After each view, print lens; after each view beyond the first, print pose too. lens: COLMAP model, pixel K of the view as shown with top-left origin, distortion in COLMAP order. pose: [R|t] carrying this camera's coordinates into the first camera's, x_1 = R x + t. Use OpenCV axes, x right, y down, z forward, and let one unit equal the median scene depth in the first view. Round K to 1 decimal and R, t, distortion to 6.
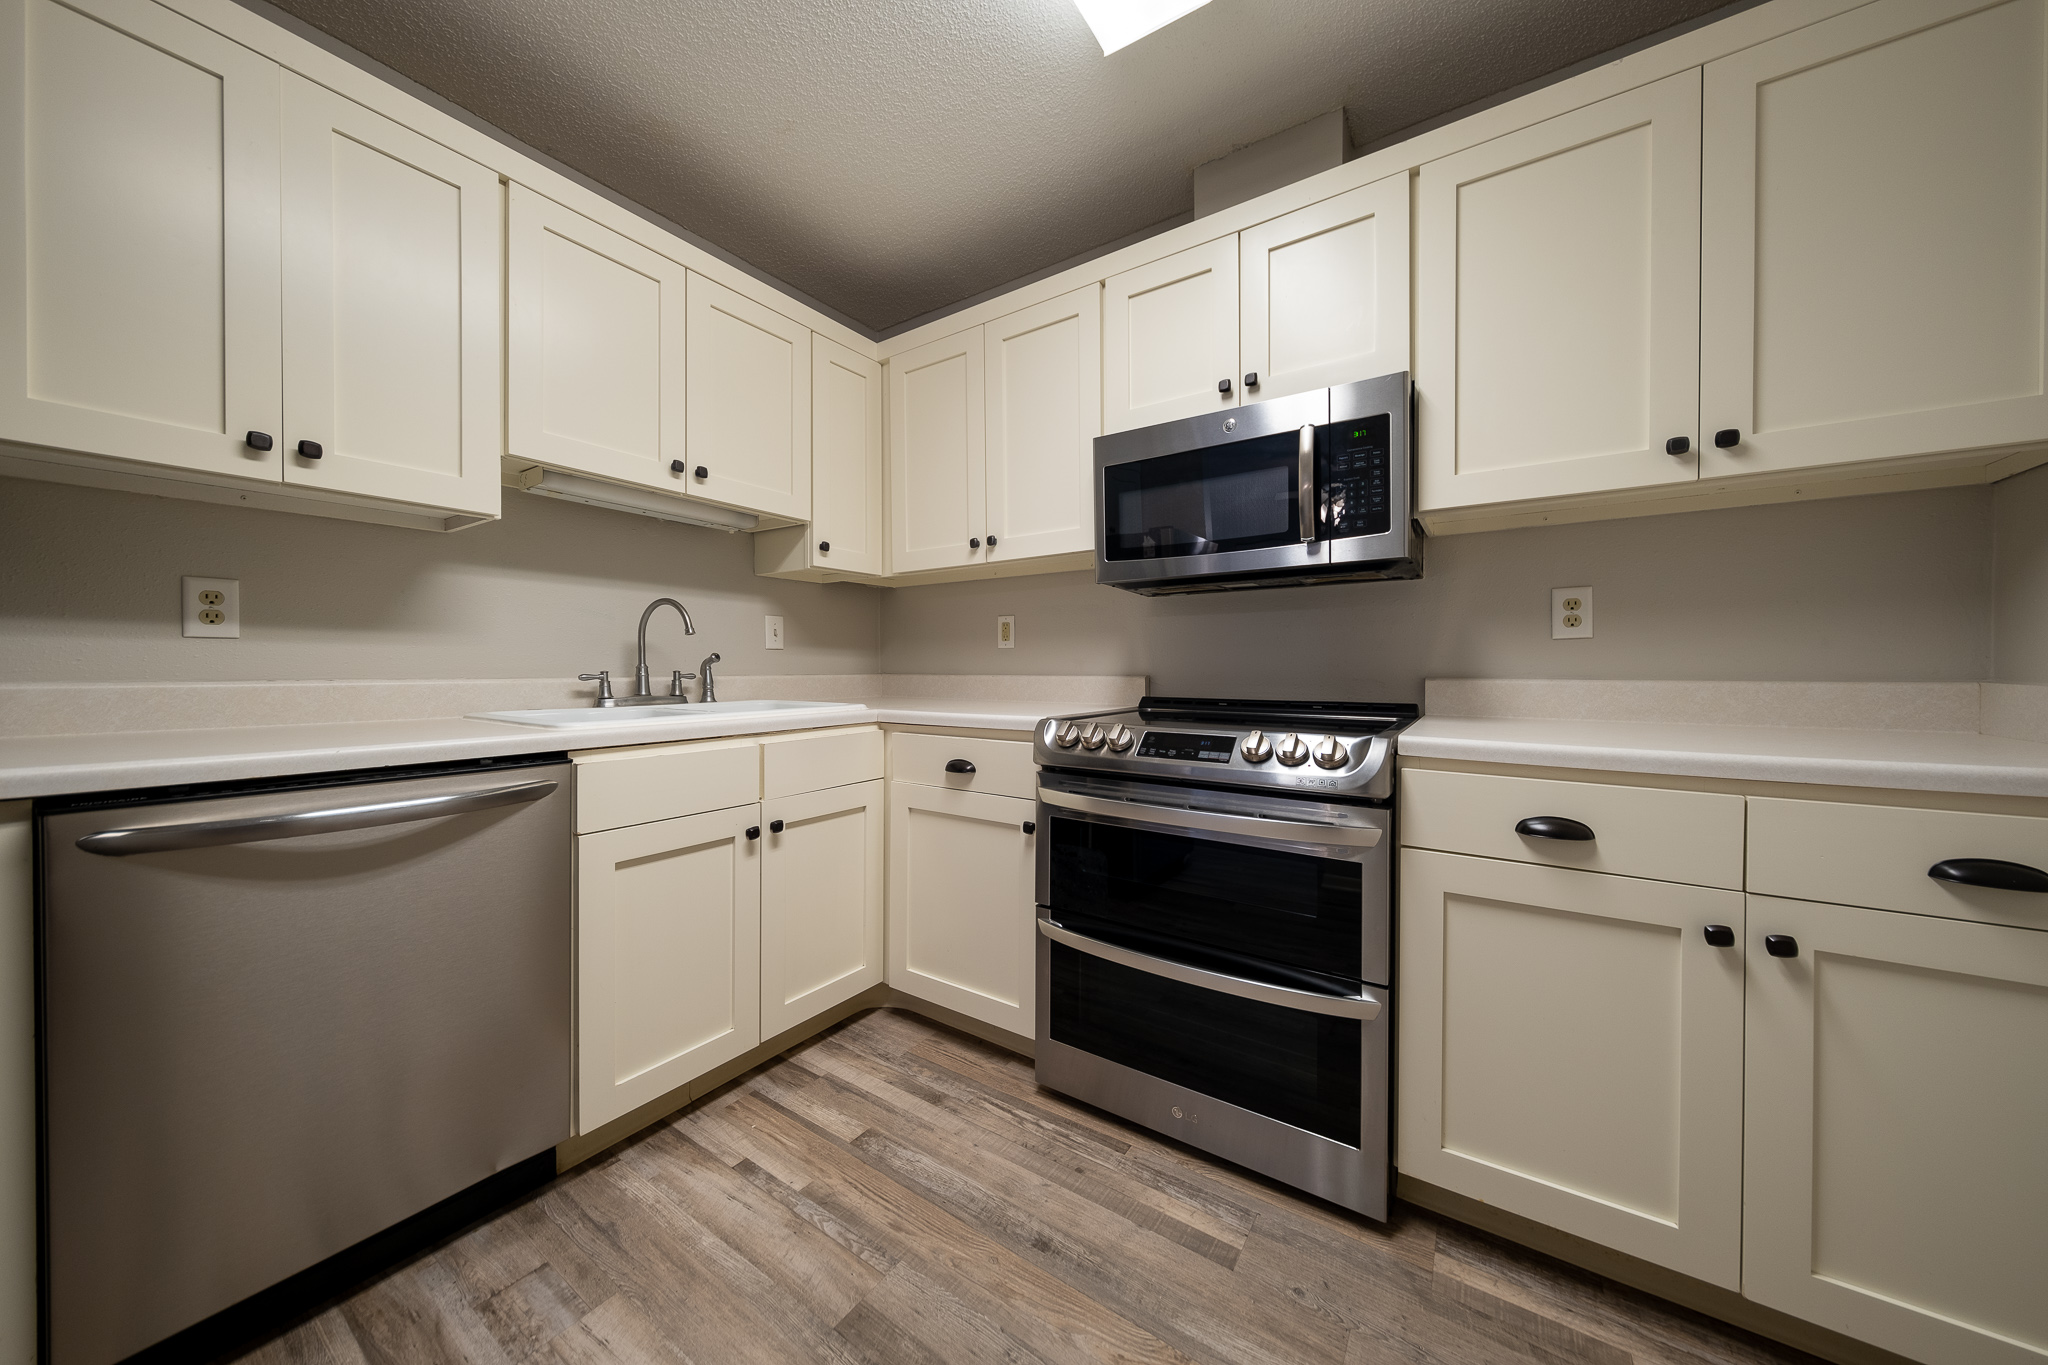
lens RADIAL K [[698.5, 0, 1021.4], [0, 698.5, 670.9], [0, 0, 1]] dist [0.001590, -0.000143]
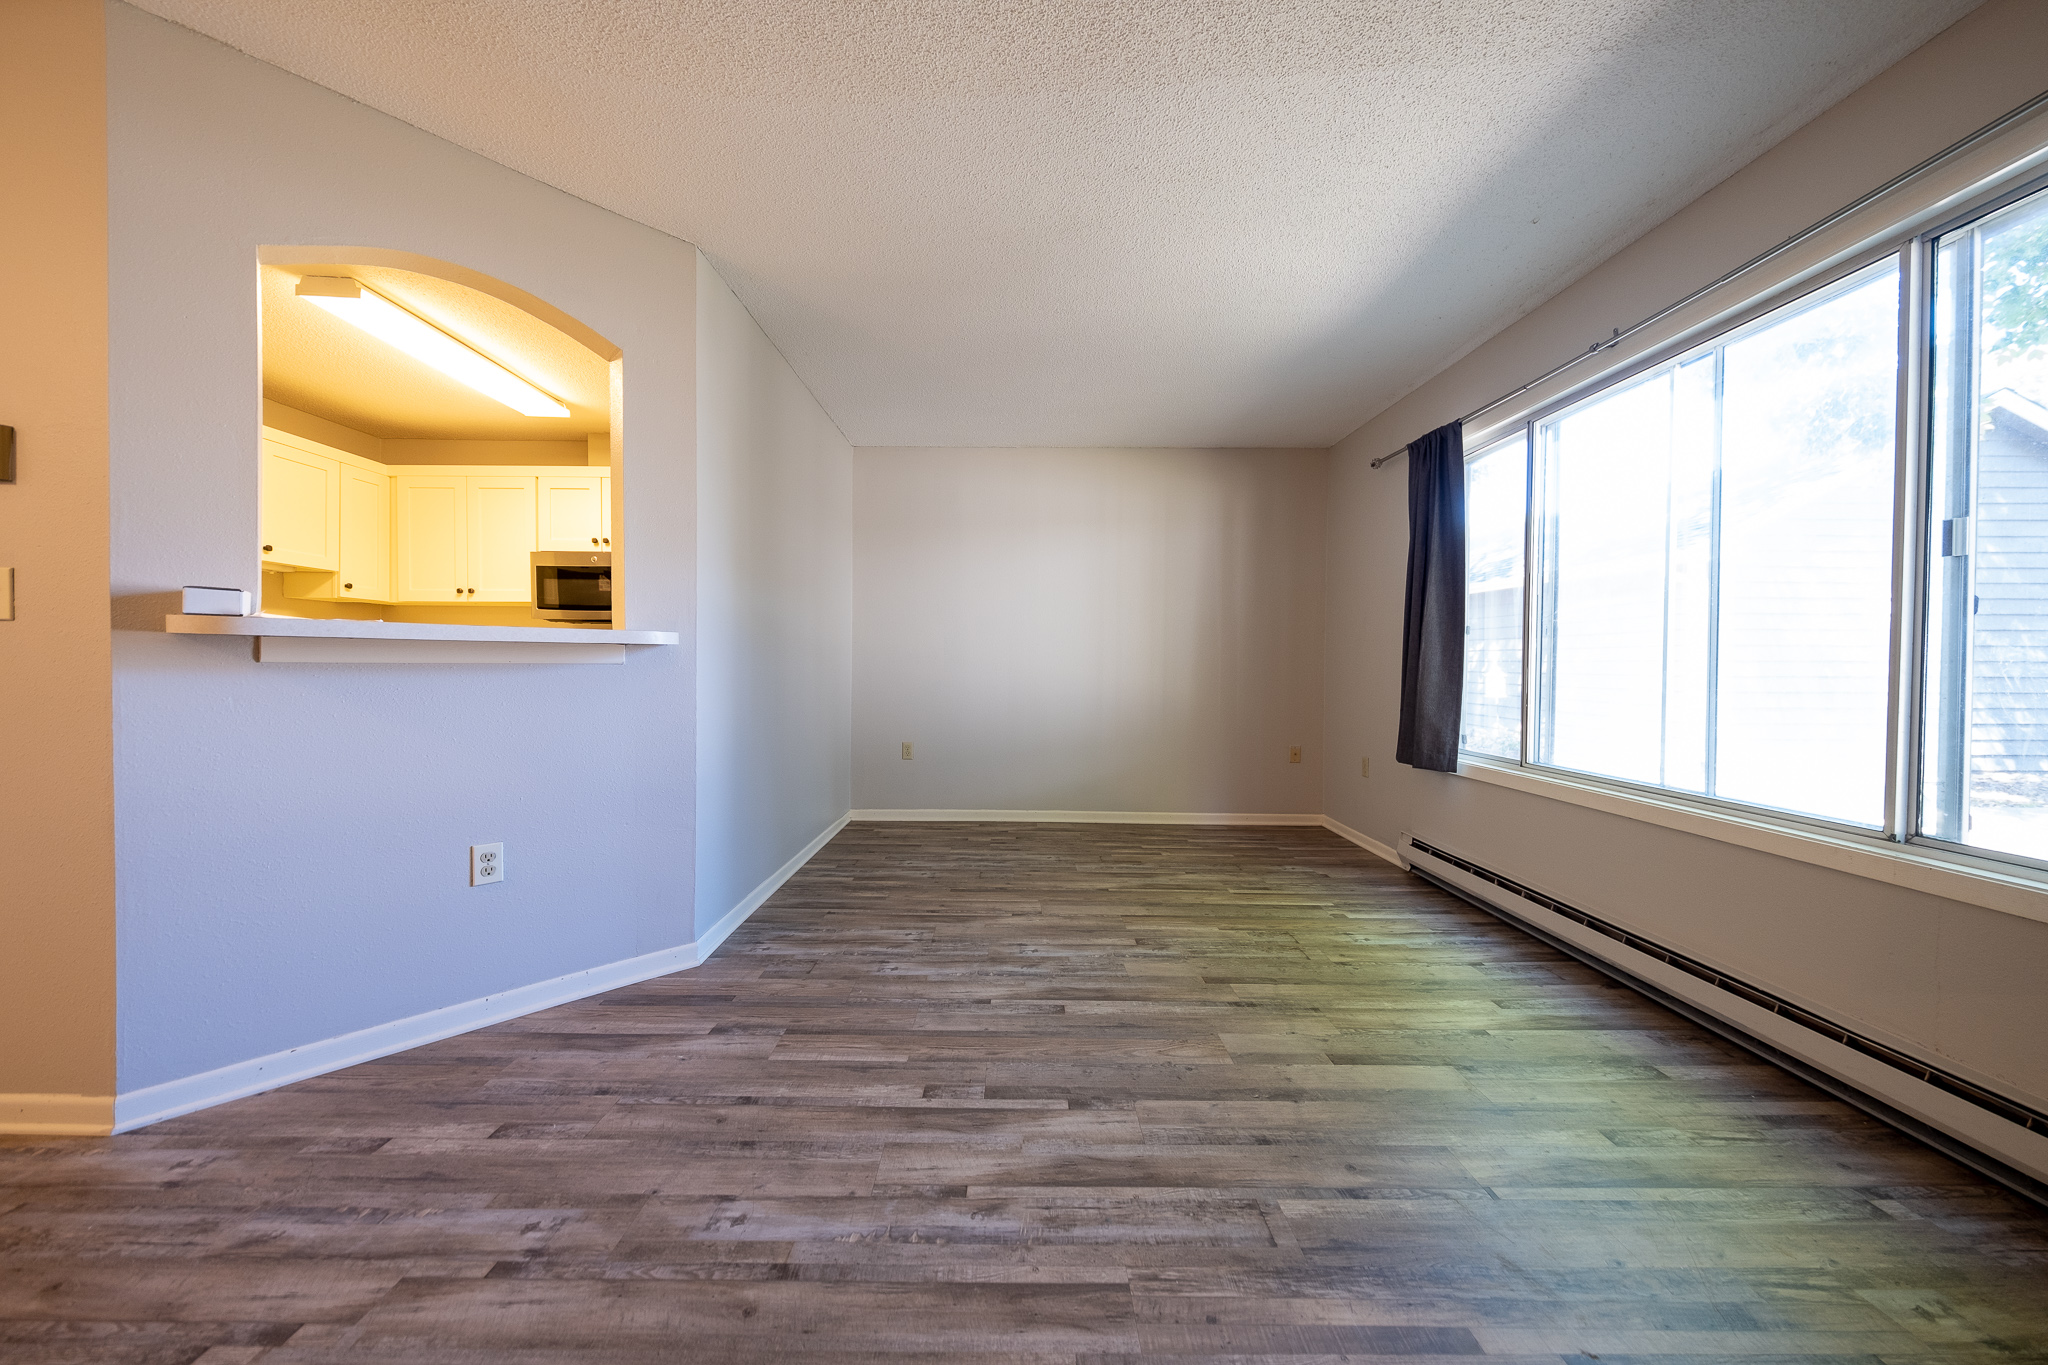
lens RADIAL K [[687.9, 0, 1016.0], [0, 687.9, 680.7], [0, 0, 1]] dist [-0.000014, -0.000309]
pose [[0.814813, -0.000865, 0.579723, 0.091994], [-0.008237, 0.999881, 0.013069, 0.024781], [-0.579665, -0.015423, 0.814709, -1.591429]]
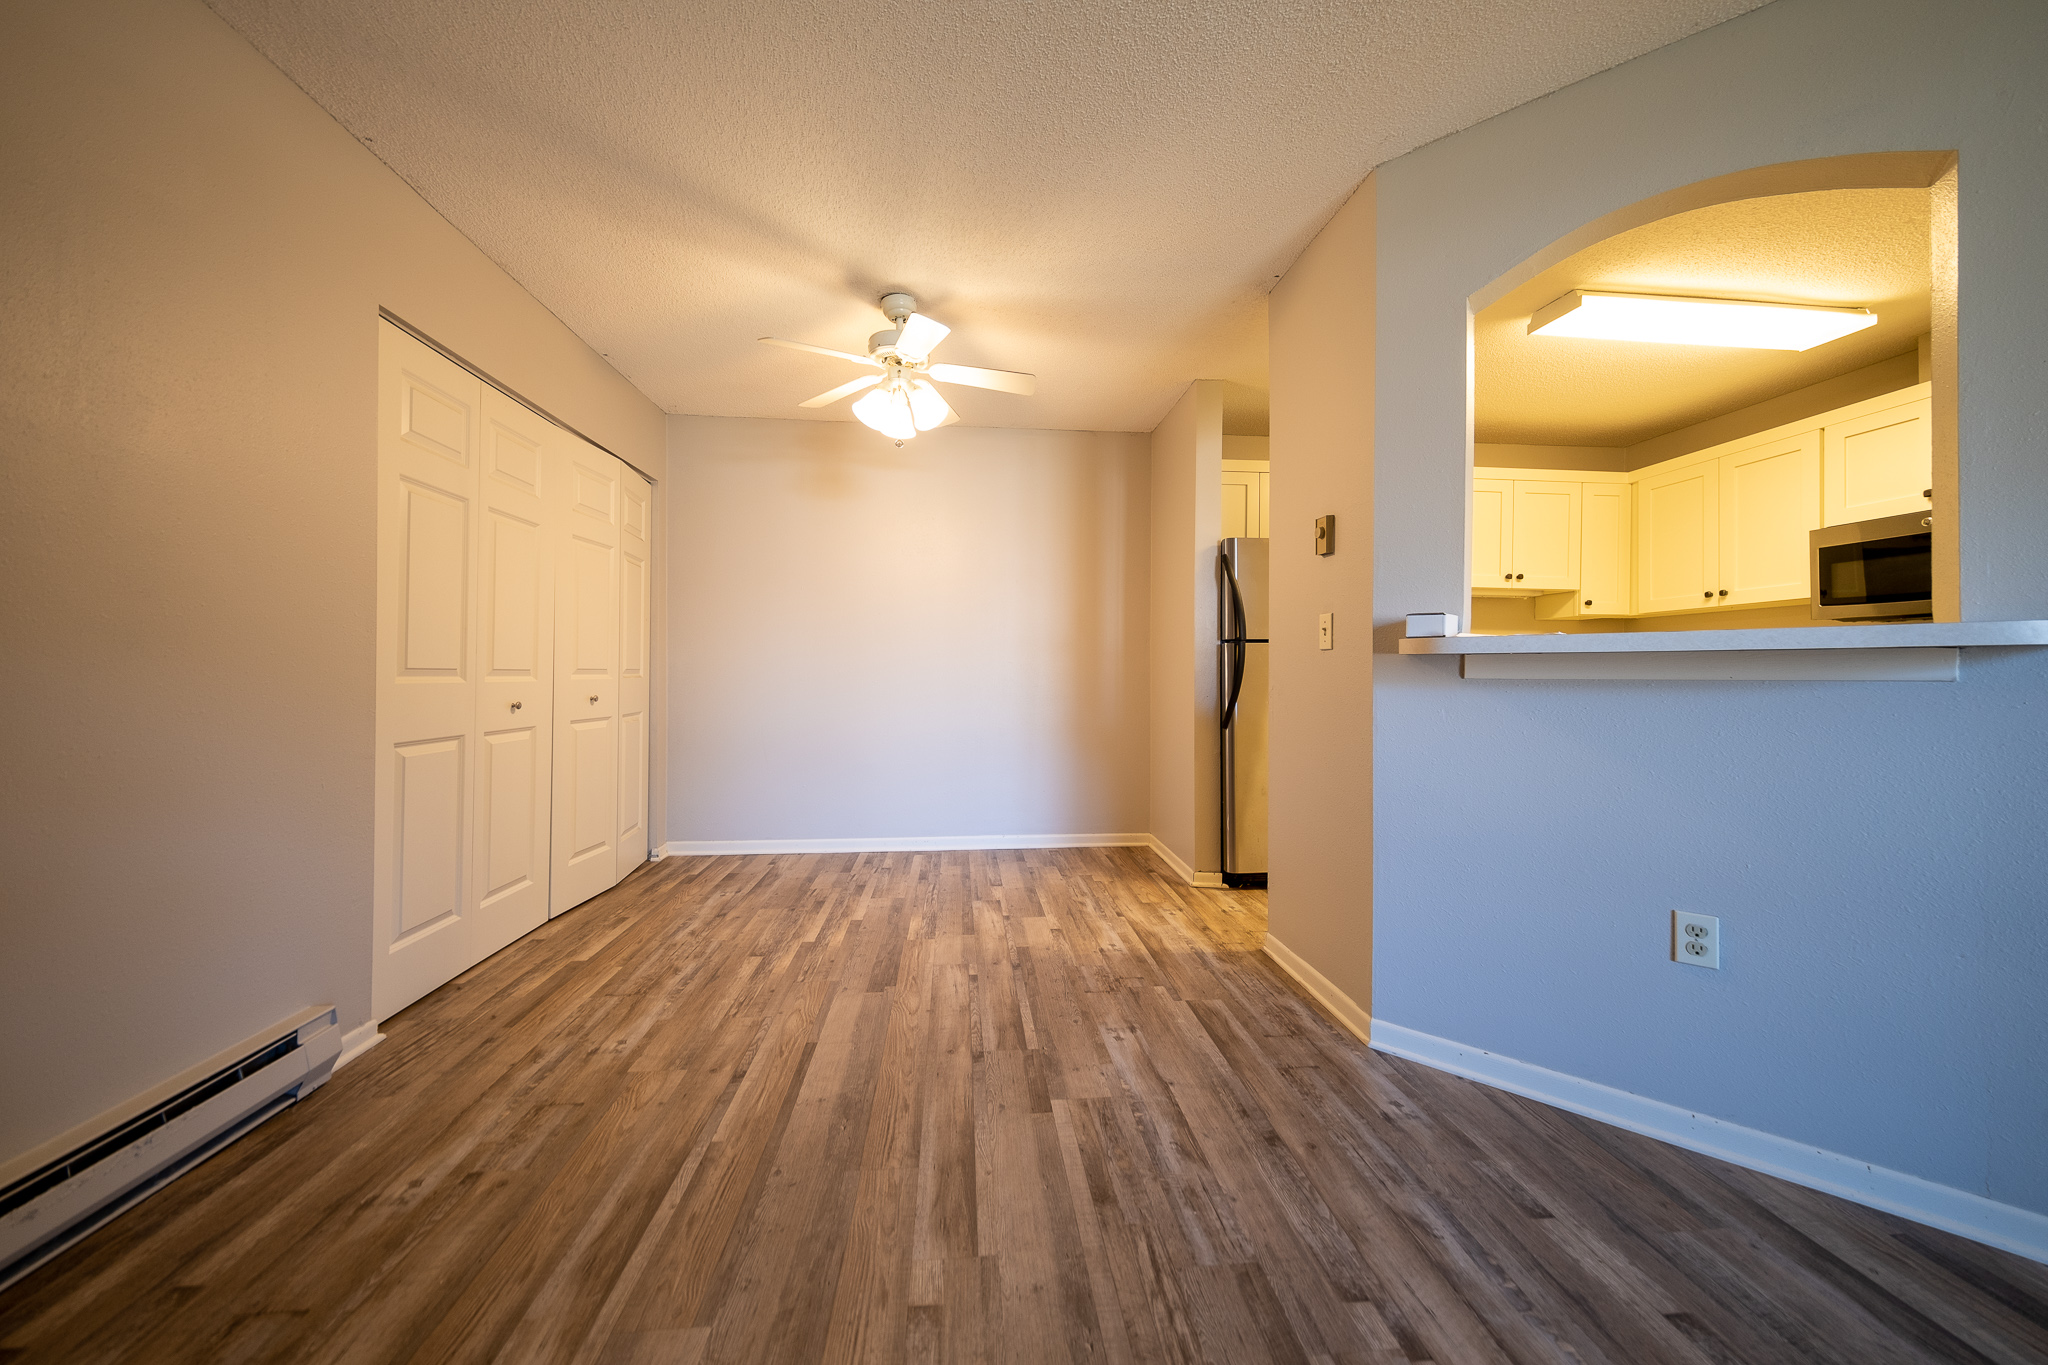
lens RADIAL K [[698.5, 0, 1021.4], [0, 698.5, 670.9], [0, 0, 1]] dist [0.001590, -0.000143]
pose [[0.650752, 0.008228, -0.759246, 0.146493], [-0.015433, 0.999878, -0.002392, 0.022136], [0.759134, 0.013275, 0.650799, -1.425700]]
